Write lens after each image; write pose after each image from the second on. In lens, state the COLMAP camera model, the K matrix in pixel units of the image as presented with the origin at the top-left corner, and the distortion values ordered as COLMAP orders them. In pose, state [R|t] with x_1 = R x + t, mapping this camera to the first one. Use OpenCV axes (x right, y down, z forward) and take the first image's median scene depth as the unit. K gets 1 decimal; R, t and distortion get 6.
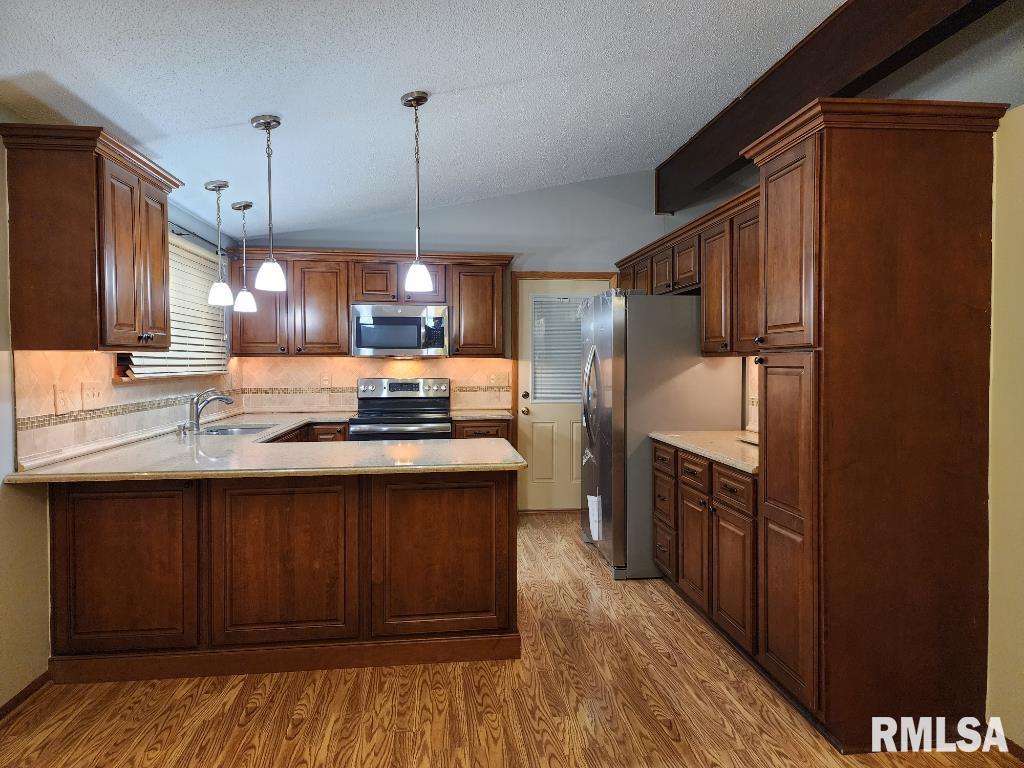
lens RADIAL K [[680.9, 0, 514.8], [0, 680.9, 381.7], [0, 0, 1]] dist [0.043095, -0.027062]
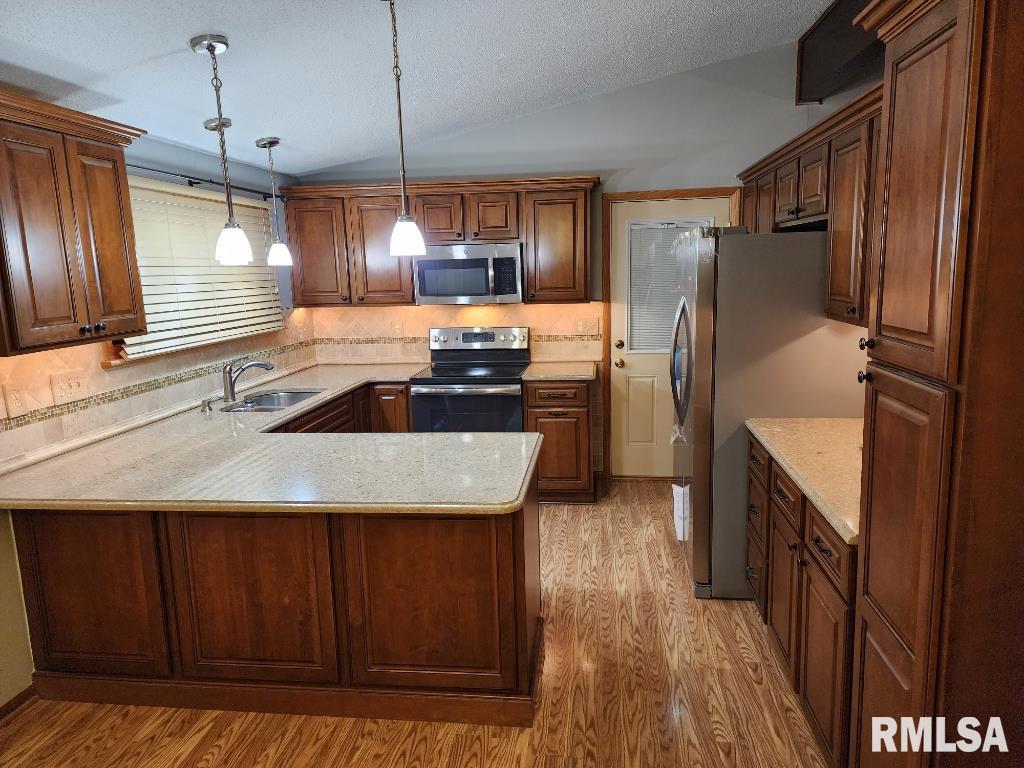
lens RADIAL K [[680.9, 0, 513.0], [0, 680.9, 383.4], [0, 0, 1]] dist [0.043095, -0.027062]
pose [[0.970628, 0.014548, -0.240146, 0.154598], [0.020340, 0.989635, 0.142160, -0.093835], [0.239725, -0.142869, 0.960271, 0.256533]]
